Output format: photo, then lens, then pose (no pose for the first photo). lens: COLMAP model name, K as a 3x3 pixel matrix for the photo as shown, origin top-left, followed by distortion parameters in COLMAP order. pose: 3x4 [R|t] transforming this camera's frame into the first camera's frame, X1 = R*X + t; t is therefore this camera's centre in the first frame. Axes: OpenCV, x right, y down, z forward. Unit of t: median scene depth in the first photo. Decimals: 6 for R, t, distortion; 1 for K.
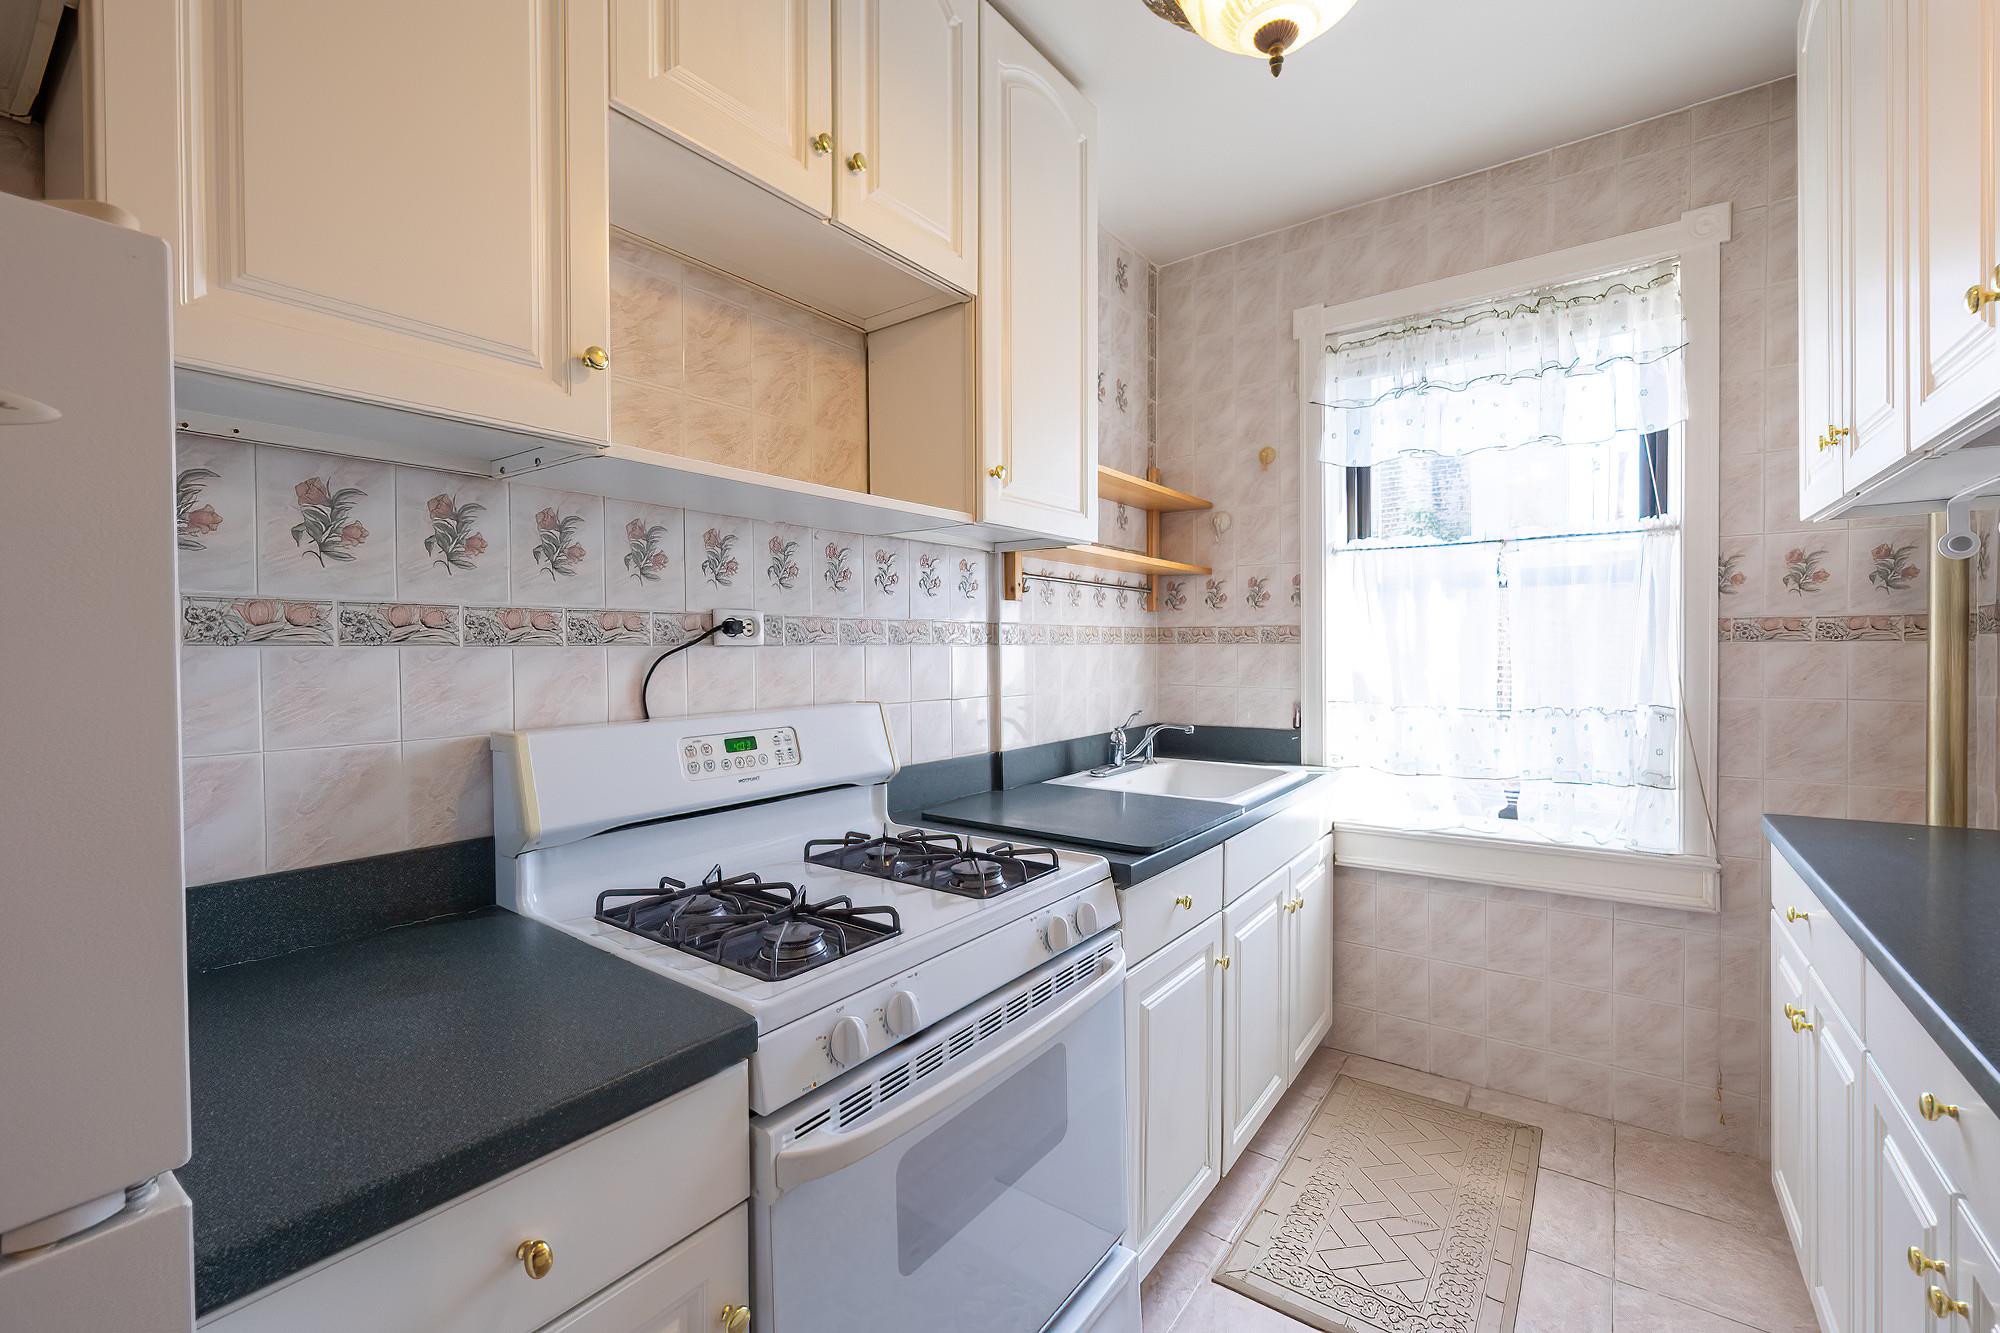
lens RADIAL K [[841.5, 0, 1015.1], [0, 841.5, 661.4], [0, 0, 1]] dist [-0.000452, 0.000007]
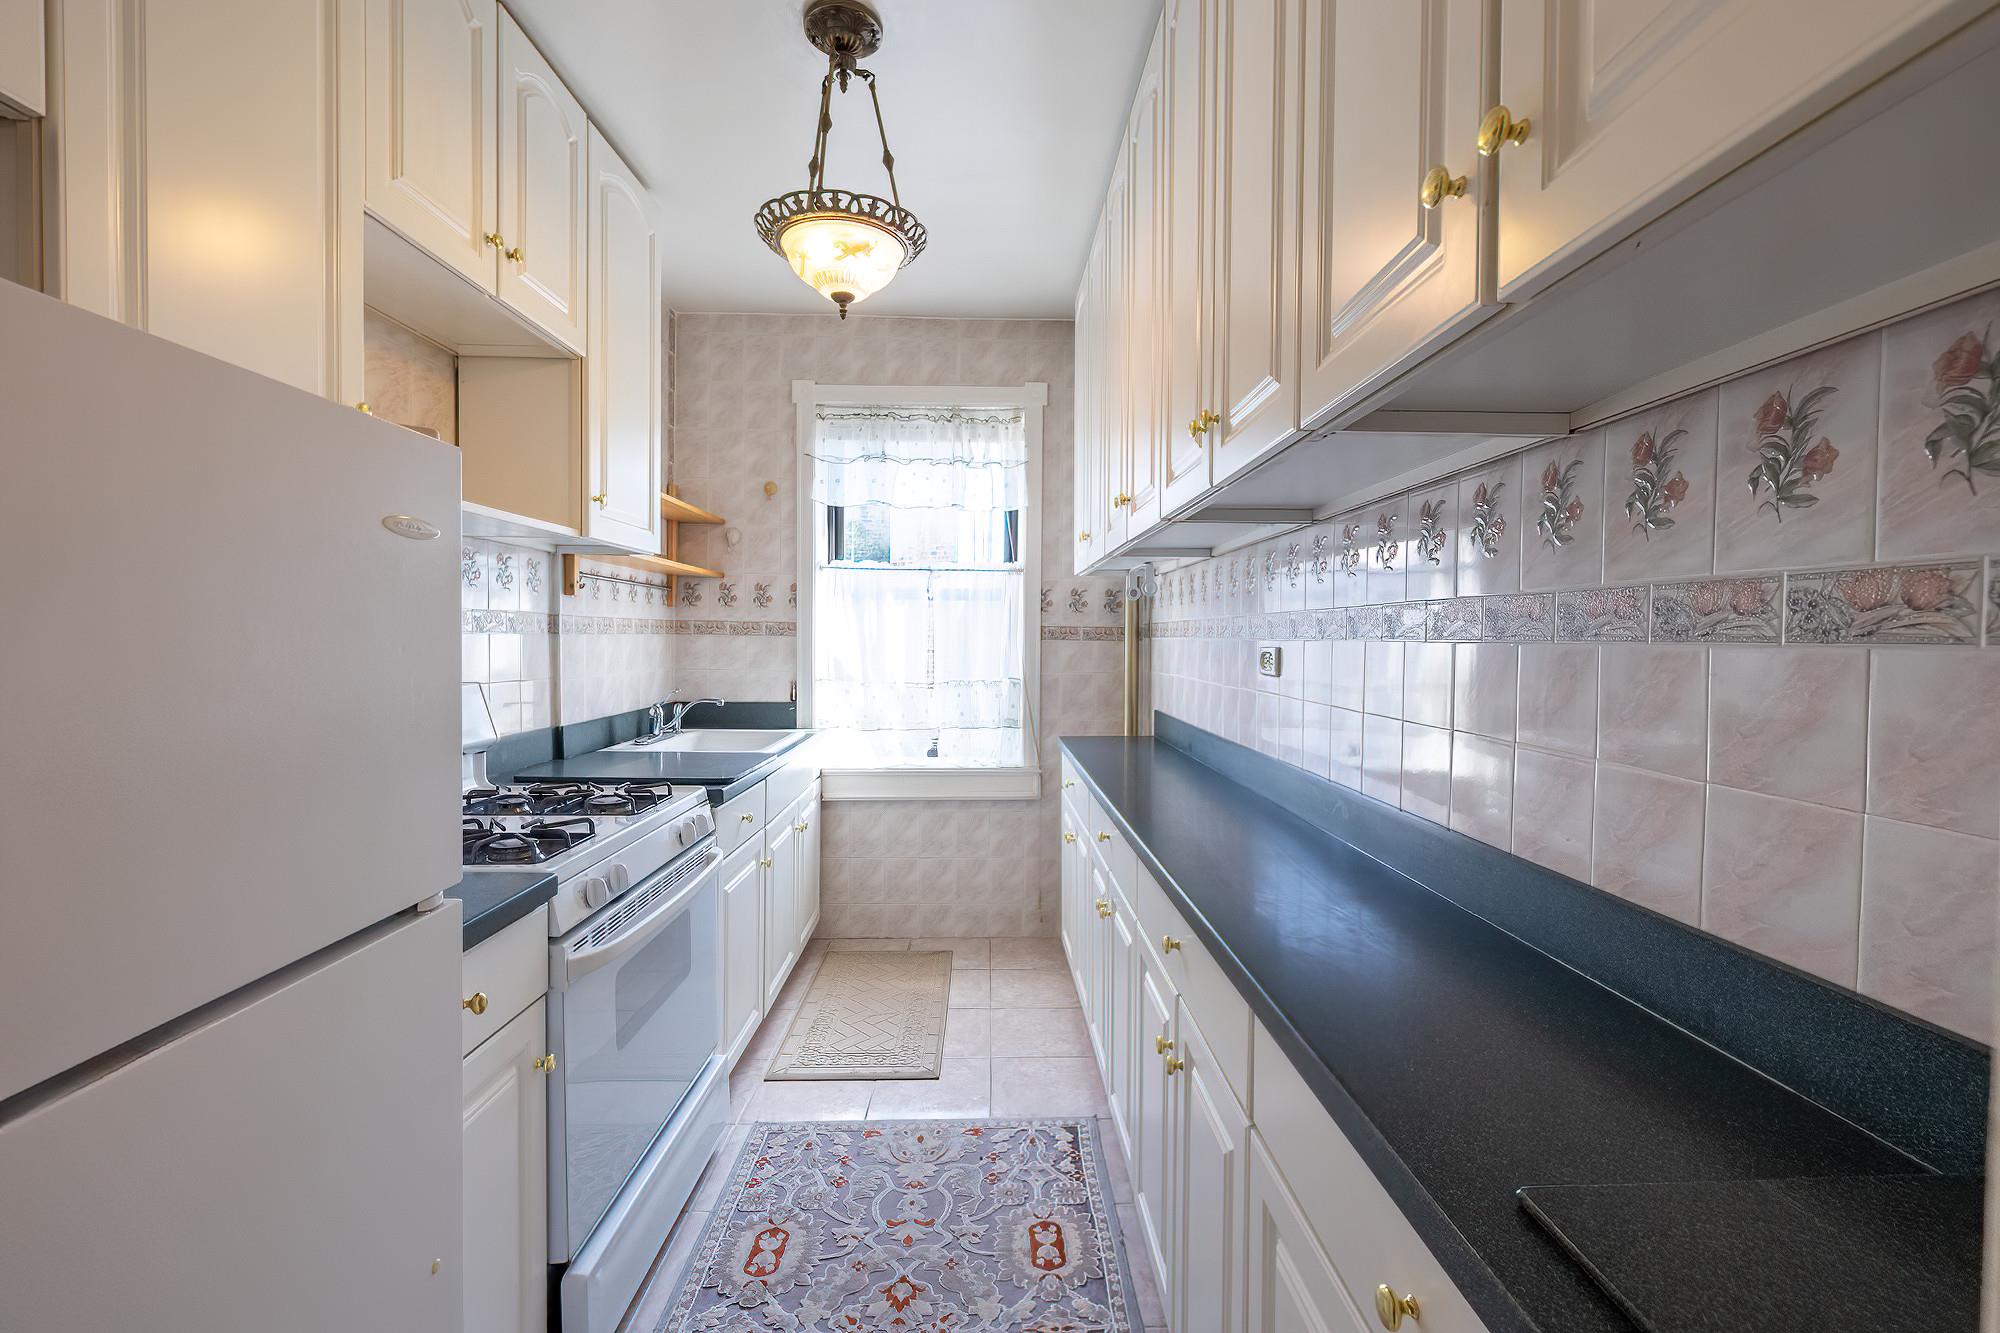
lens RADIAL K [[842.8, 0, 1026.8], [0, 842.8, 718.6], [0, 0, 1]] dist [-0.000383, 0.000201]
pose [[0.784734, -0.043680, 0.618291, -0.229389], [-0.006177, 0.996913, 0.078269, 0.002153], [-0.619801, -0.065240, 0.782042, -0.302519]]
